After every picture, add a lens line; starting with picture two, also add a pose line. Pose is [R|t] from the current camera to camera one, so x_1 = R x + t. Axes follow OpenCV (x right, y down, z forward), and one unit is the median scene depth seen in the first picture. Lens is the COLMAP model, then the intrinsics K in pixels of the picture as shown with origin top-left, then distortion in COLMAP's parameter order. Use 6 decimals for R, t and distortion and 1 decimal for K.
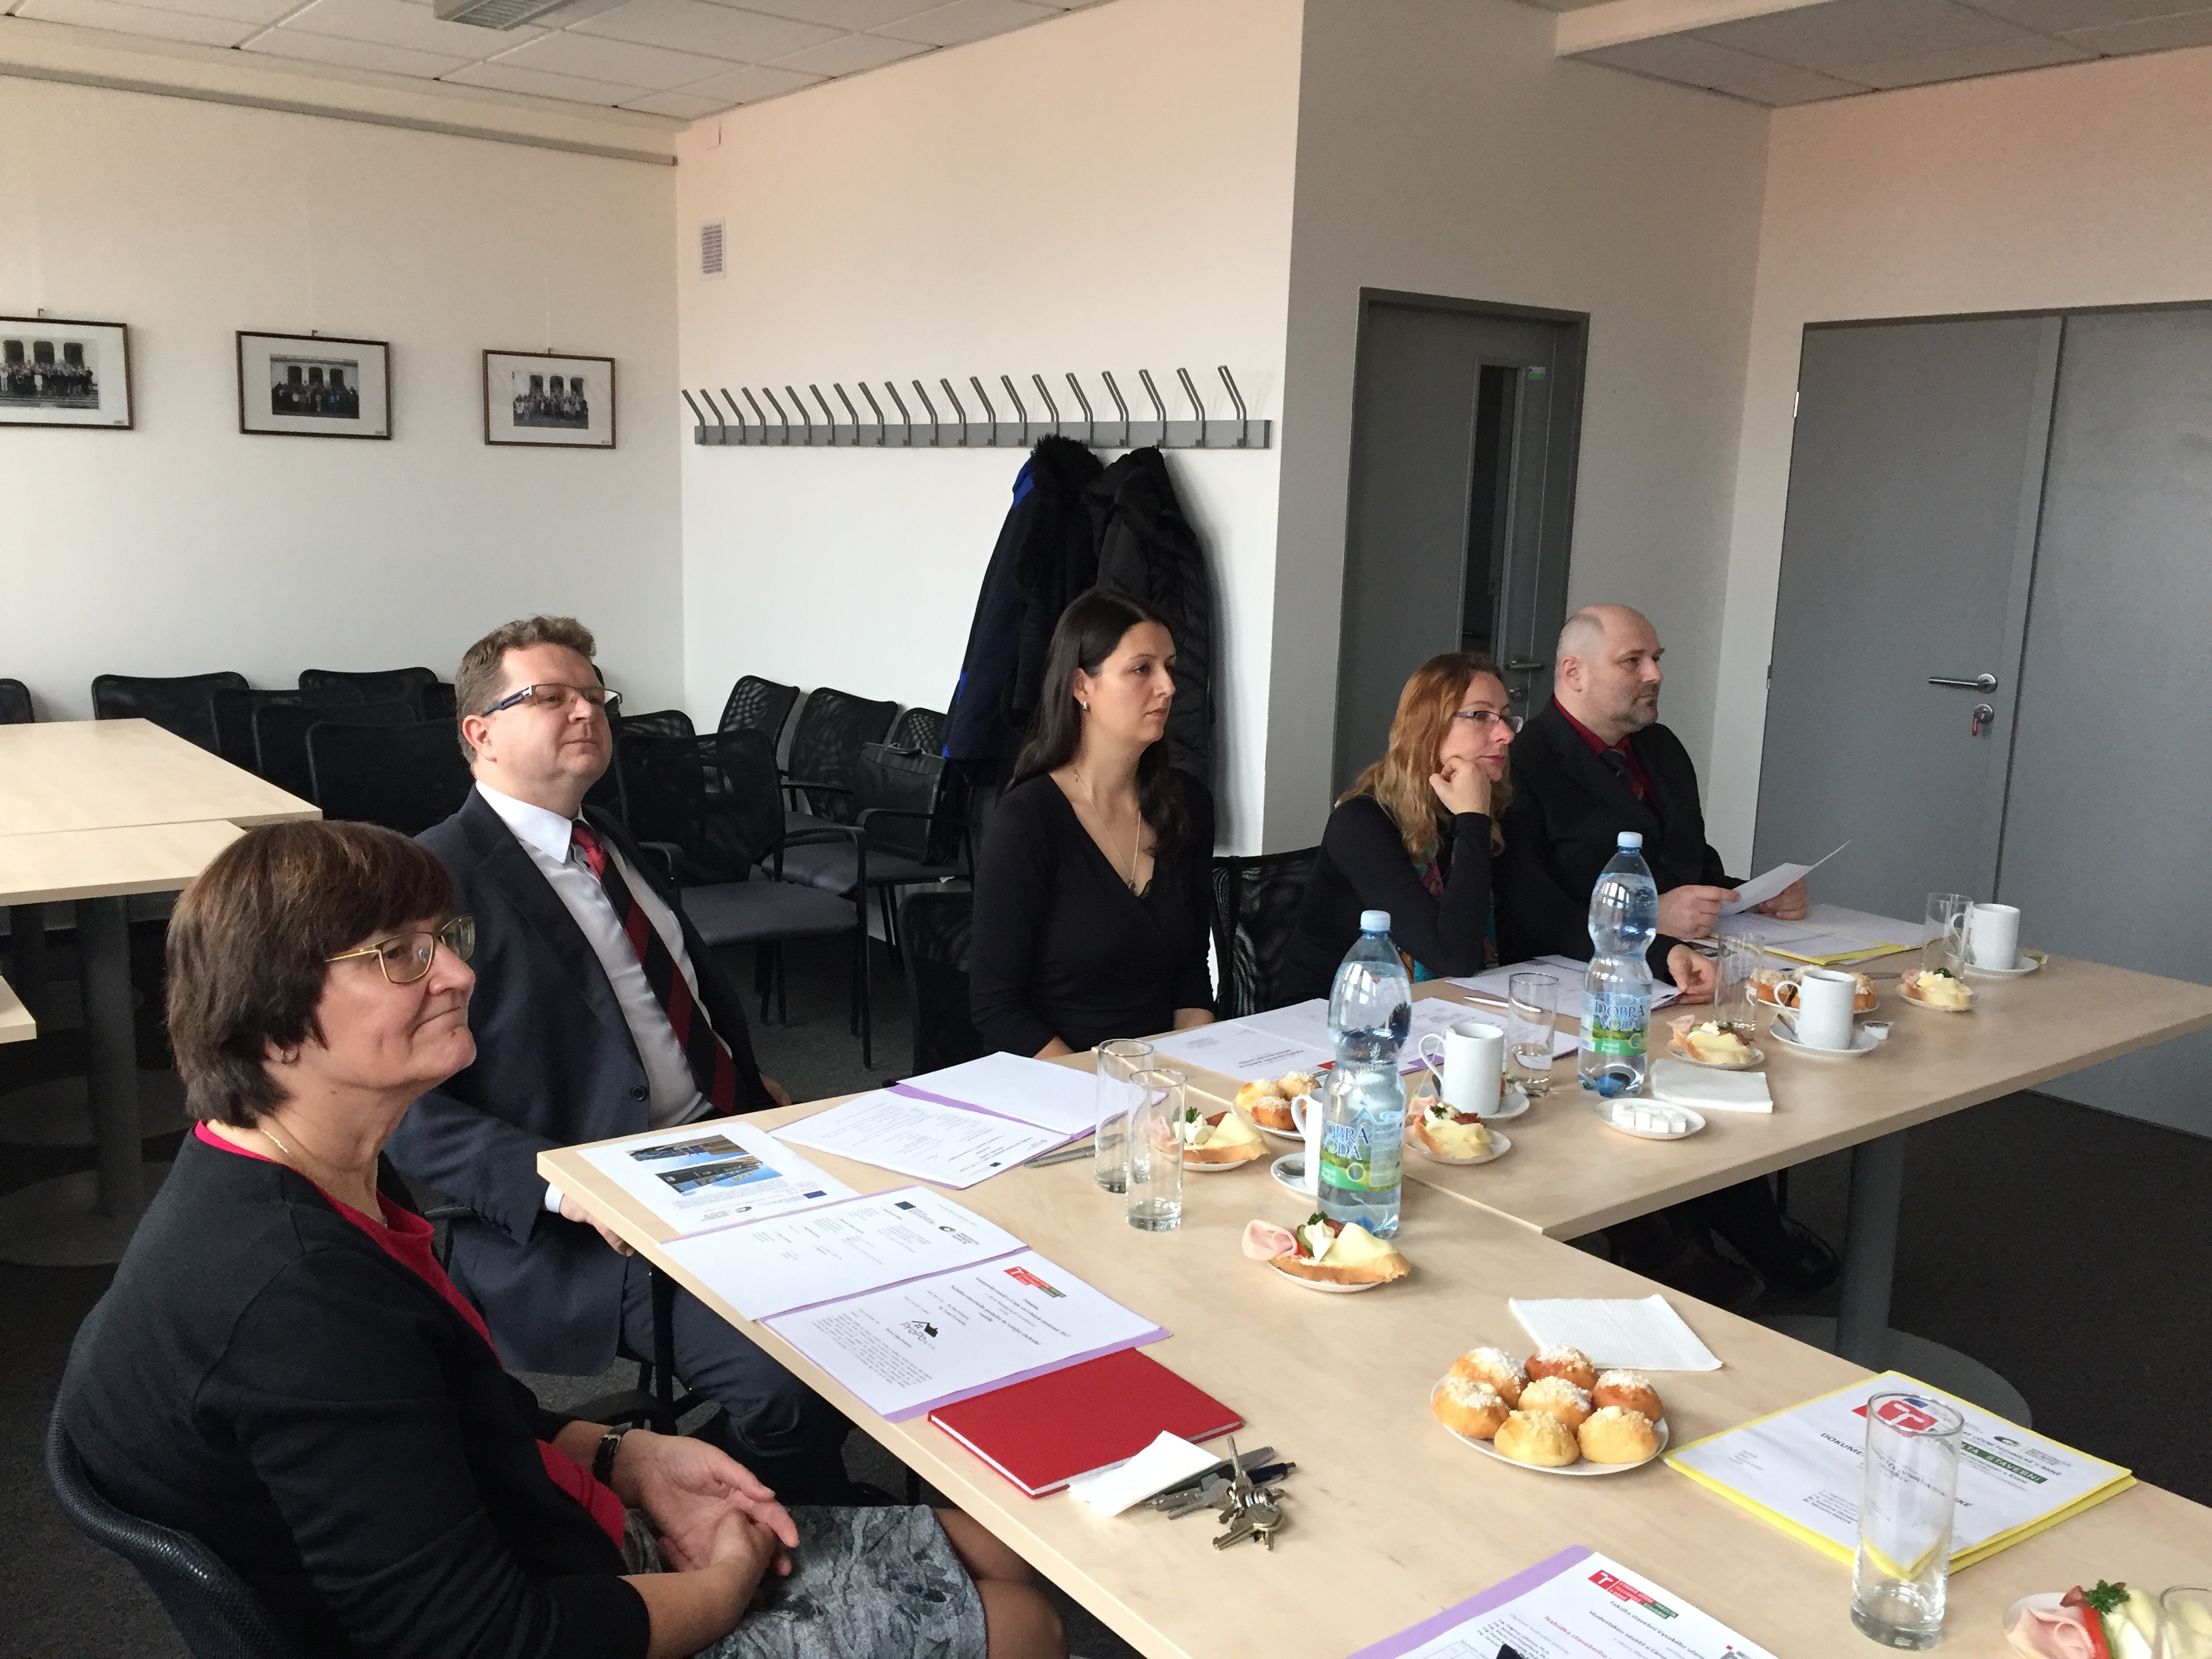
lens RADIAL K [[1903.7, 0, 1065.4], [0, 1903.7, 823.1], [0, 0, 1]] dist [0.086328, -0.115788]
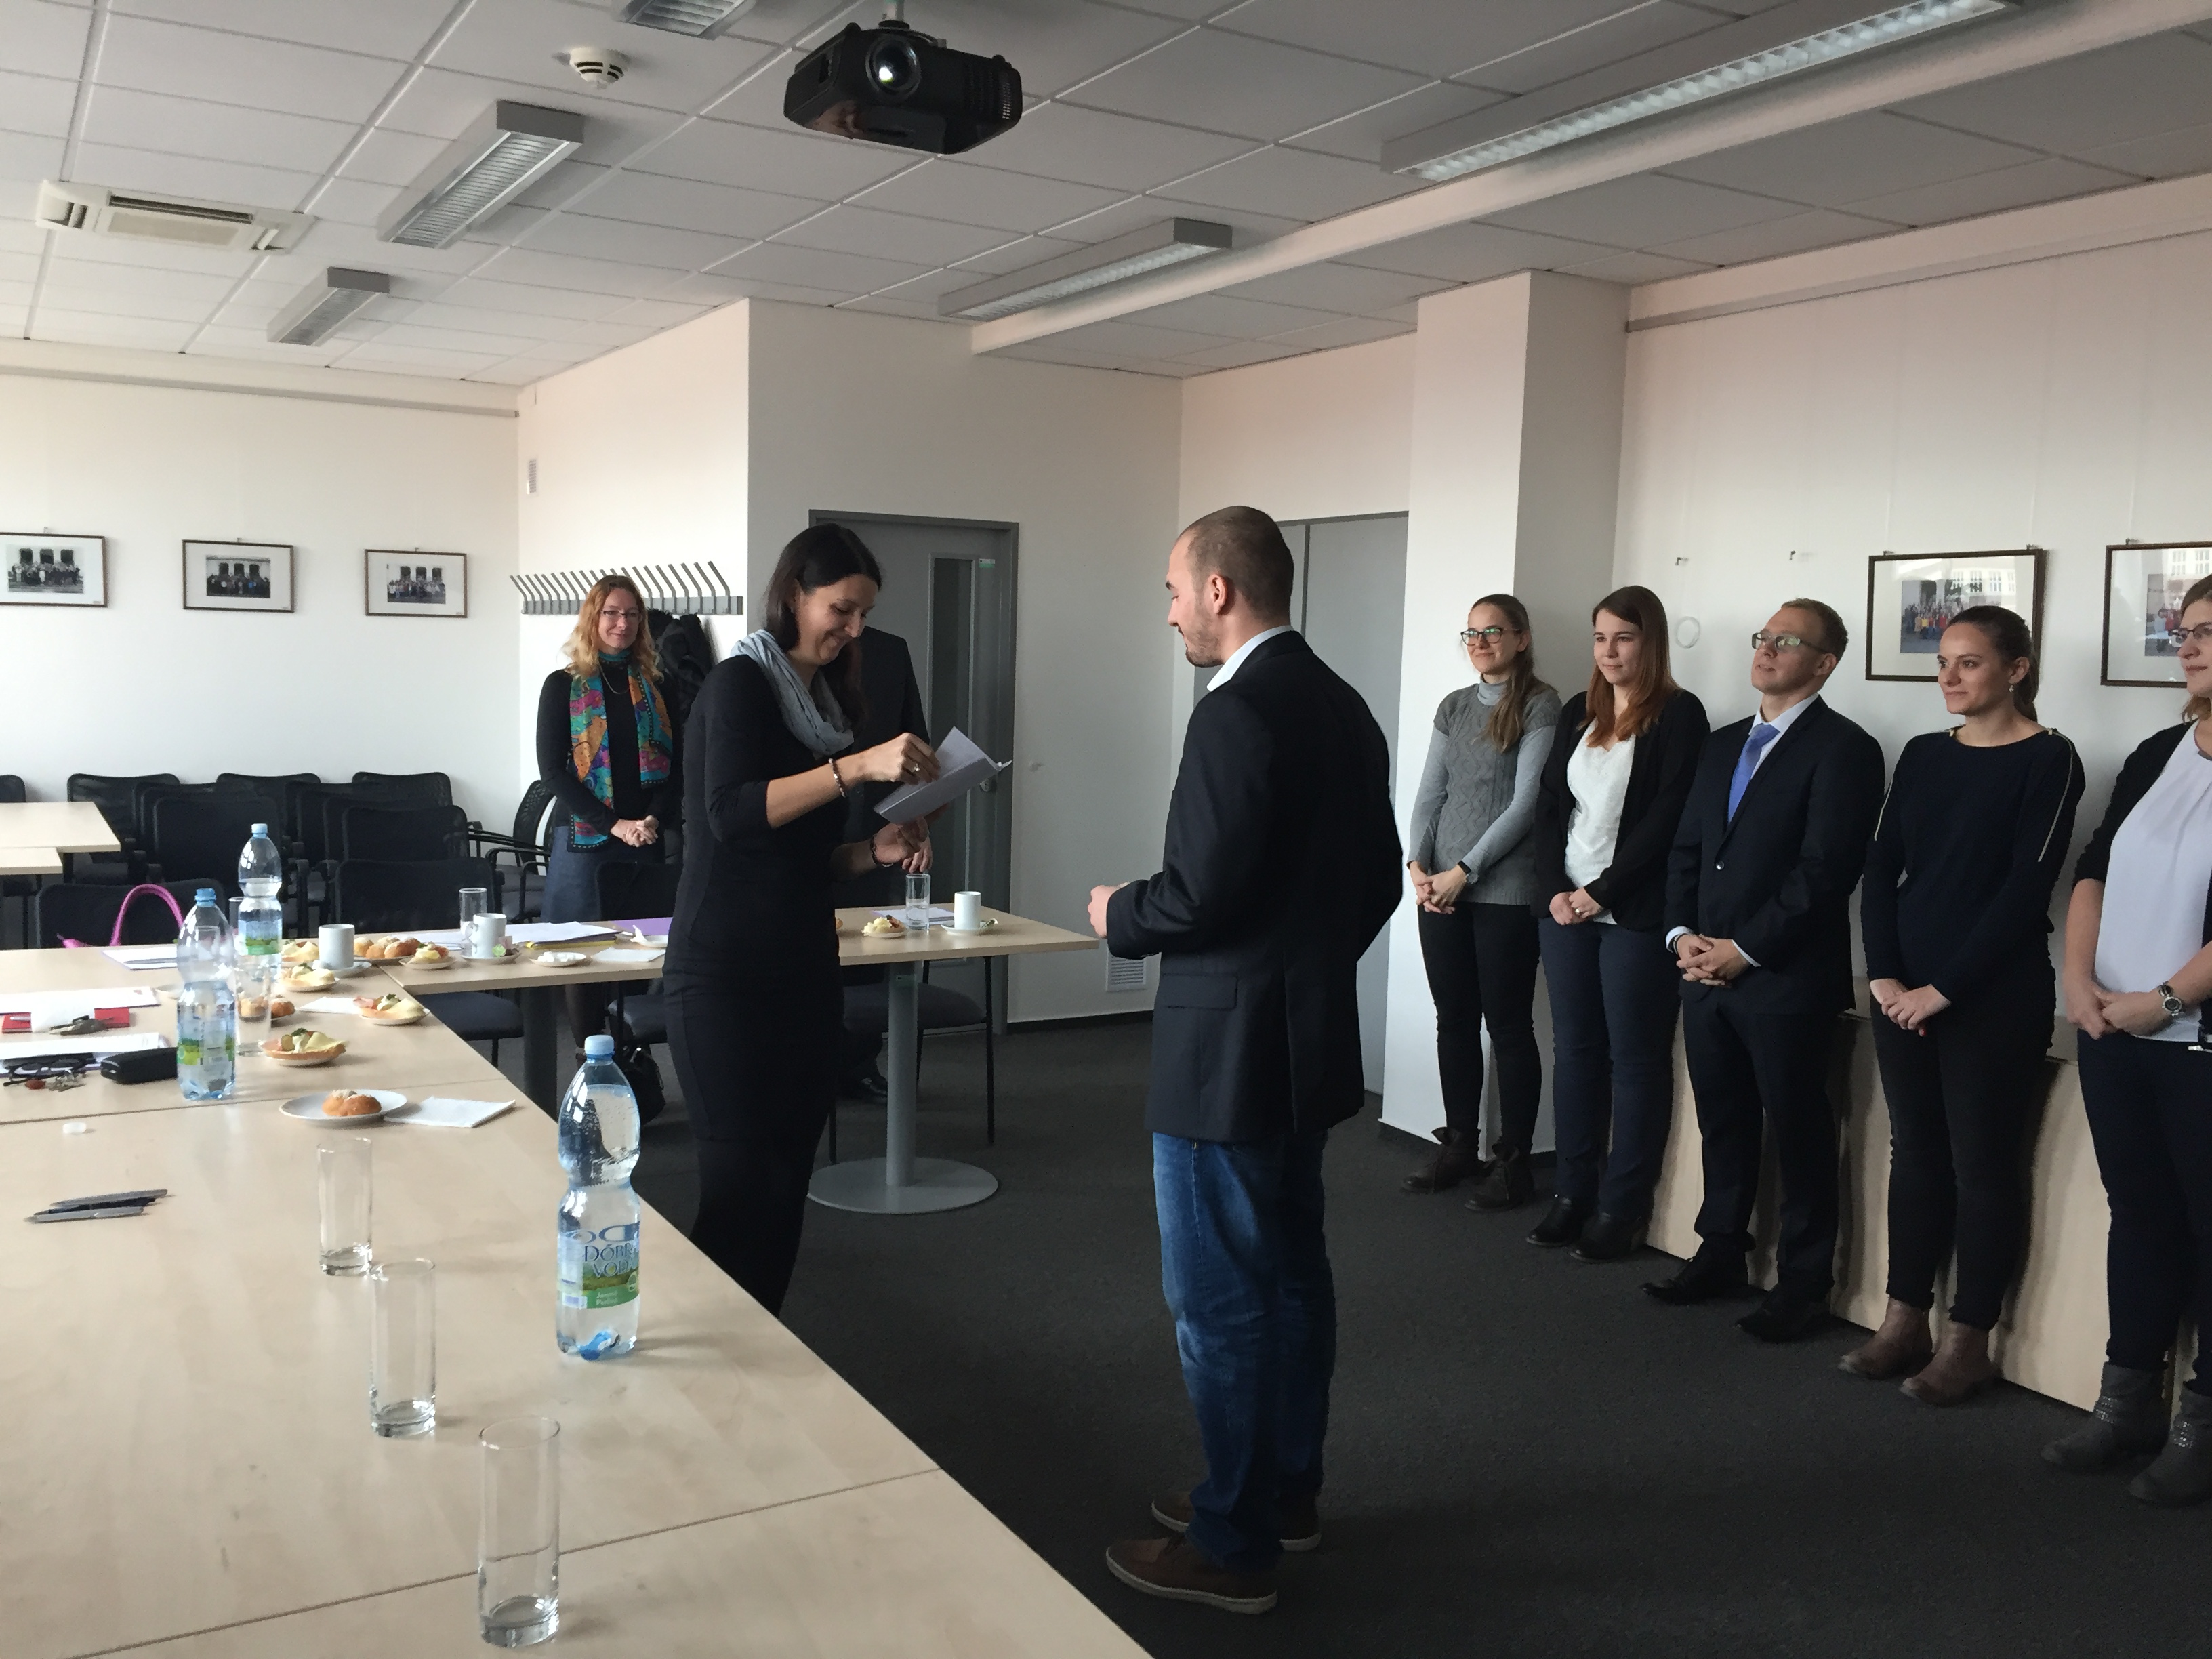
lens RADIAL K [[1903.7, 0, 1109.7], [0, 1903.7, 833.2], [0, 0, 1]] dist [0.086328, -0.115788]
pose [[0.992858, 0.007590, -0.119062, 0.436604], [-0.017294, 0.996589, -0.080687, 0.069873], [0.118043, 0.082170, 0.989603, -0.335404]]
